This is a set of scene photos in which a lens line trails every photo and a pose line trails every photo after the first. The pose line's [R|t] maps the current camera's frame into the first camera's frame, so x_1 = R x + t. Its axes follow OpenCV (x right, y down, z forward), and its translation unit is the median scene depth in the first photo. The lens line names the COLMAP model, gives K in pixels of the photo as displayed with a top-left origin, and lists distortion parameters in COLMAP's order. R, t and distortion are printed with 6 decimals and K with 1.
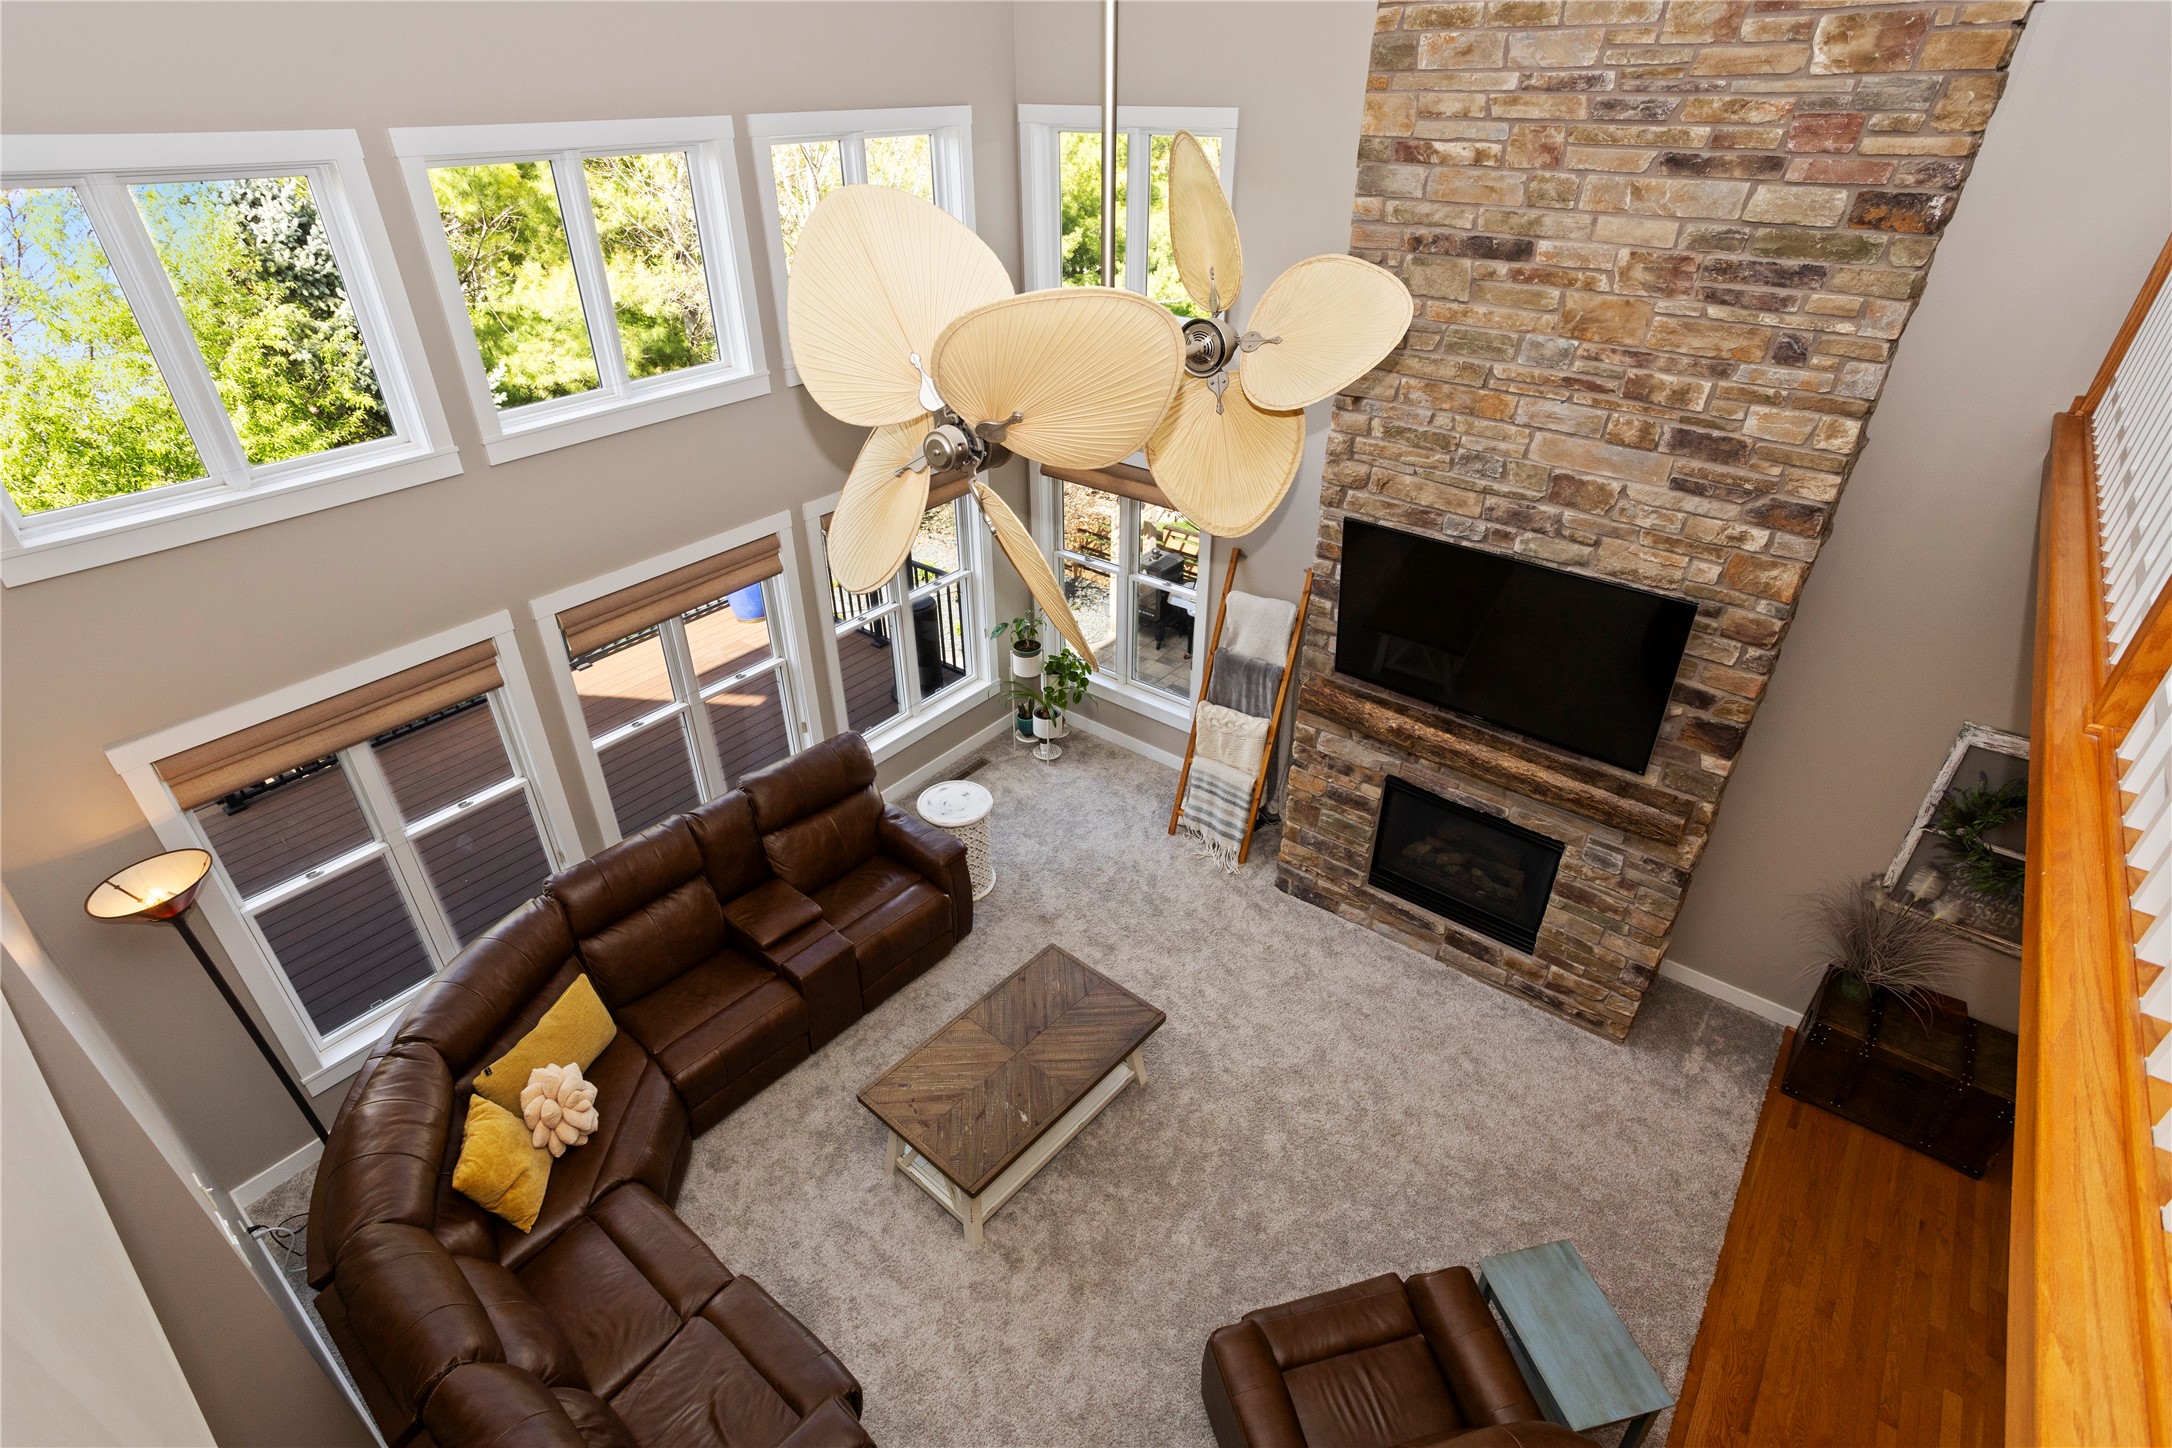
lens RADIAL K [[1079.5, 0, 1092.1], [0, 1079.5, 725.7], [0, 0, 1]] dist [0.000570, 0.001453]
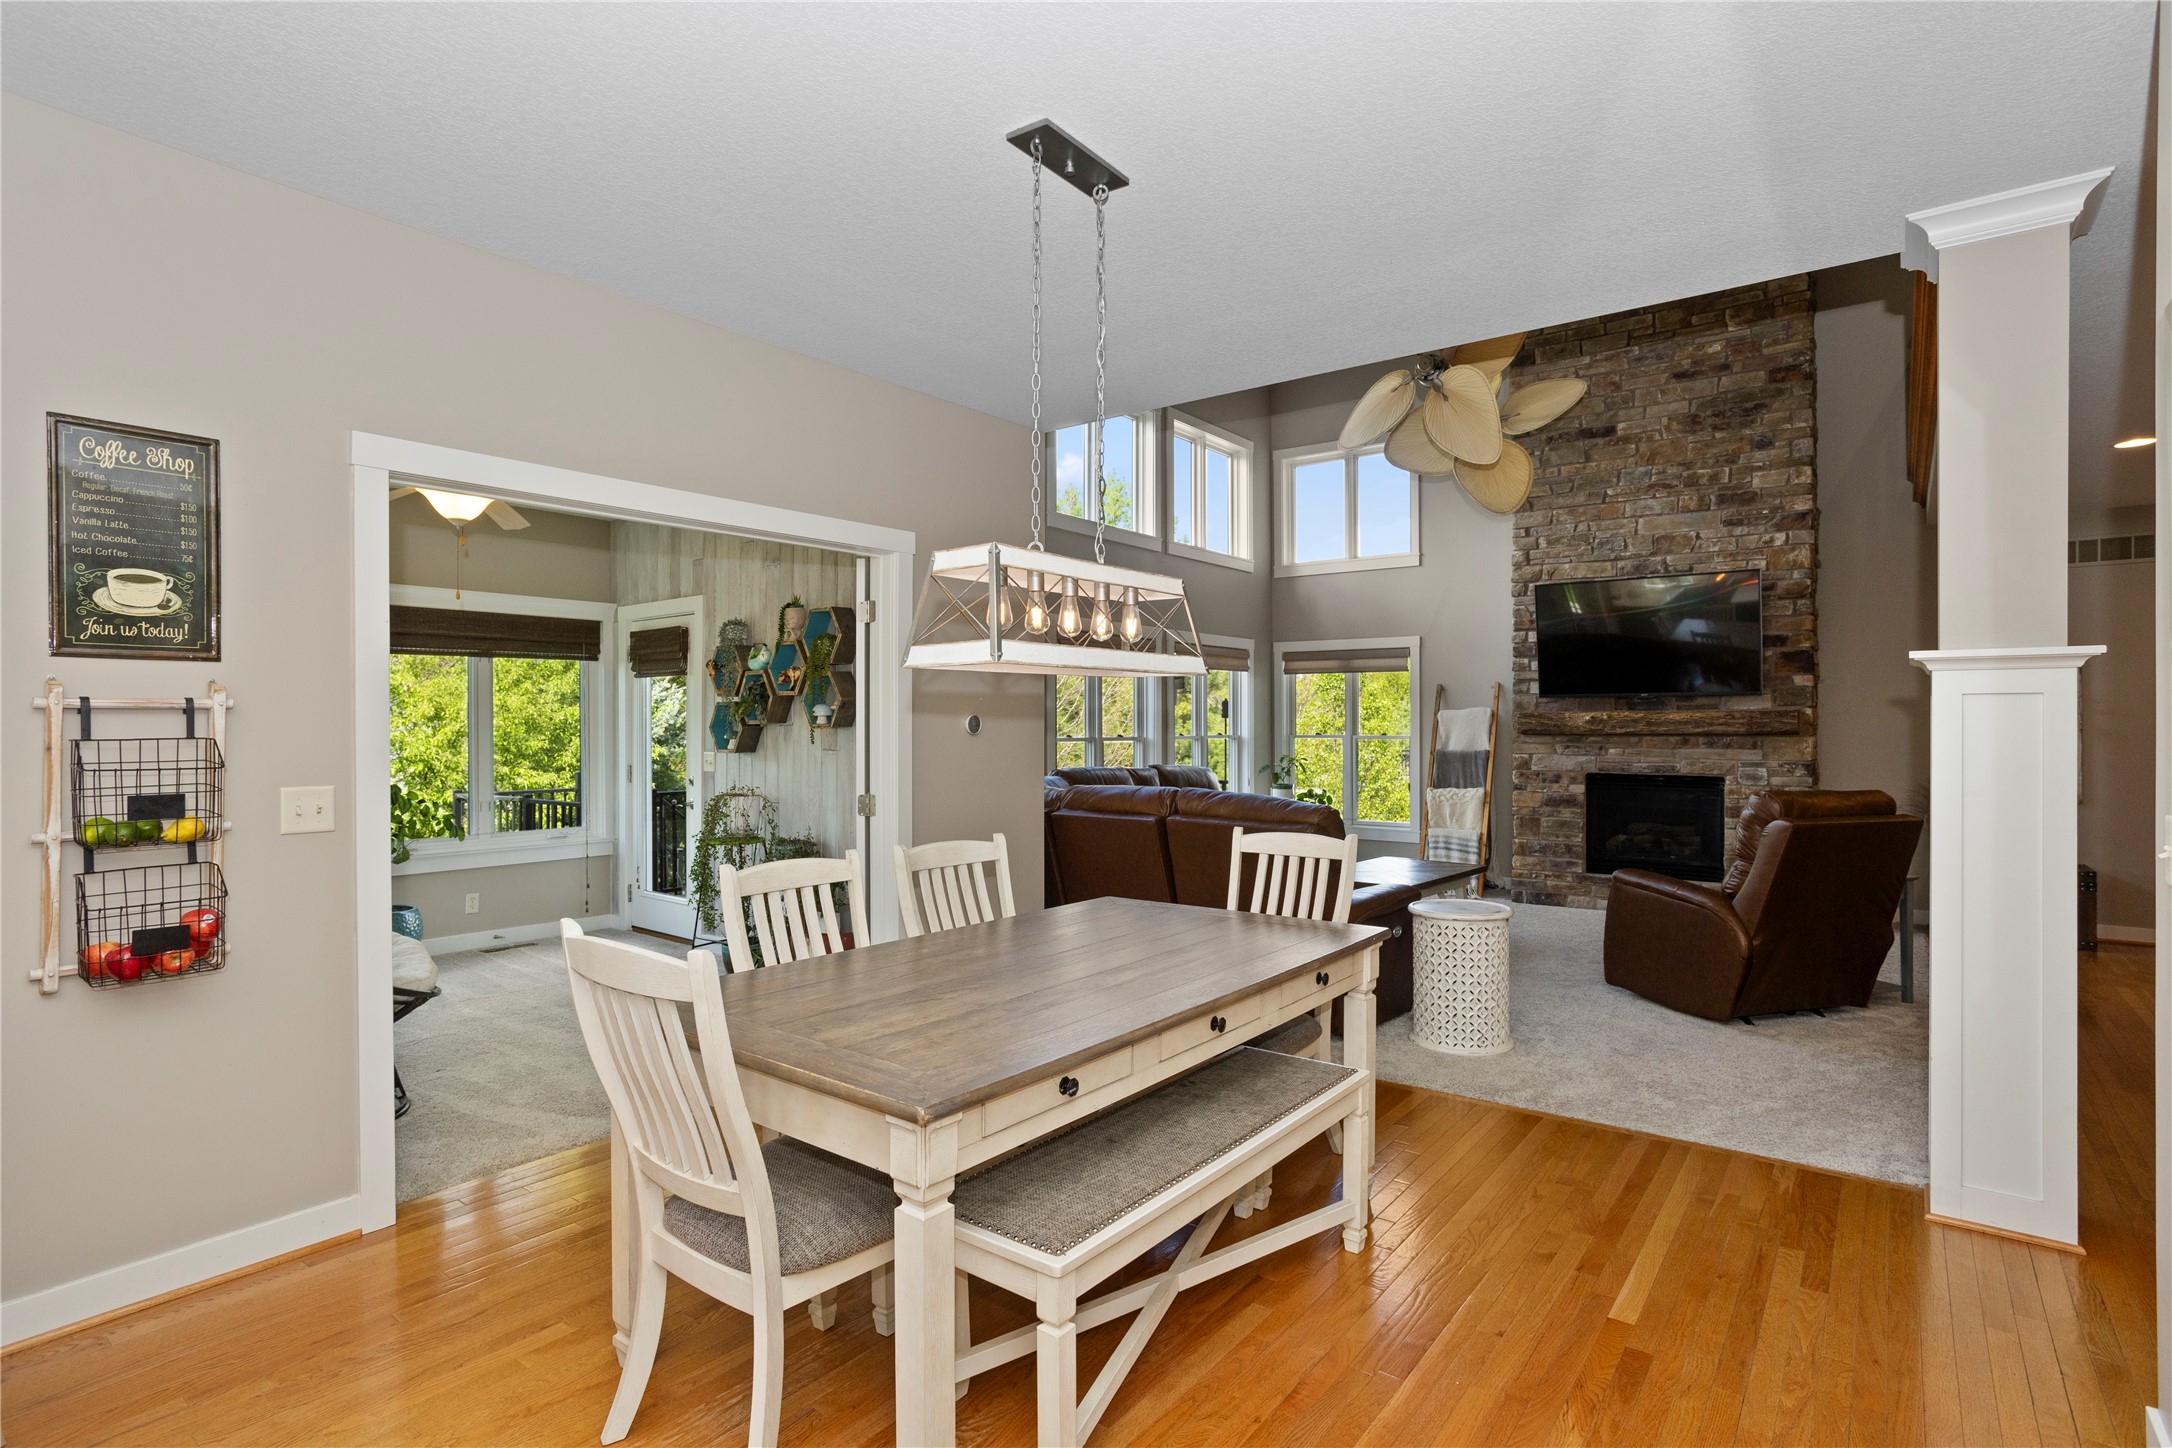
lens RADIAL K [[1059.2, 0, 1100.9], [0, 1059.2, 728.0], [0, 0, 1]] dist [-0.028926, 0.000675]
pose [[0.999929, -0.001268, 0.011857, -0.528443], [0.007359, 0.848035, -0.529889, 0.986125], [-0.009383, 0.529939, 0.847984, -0.300086]]
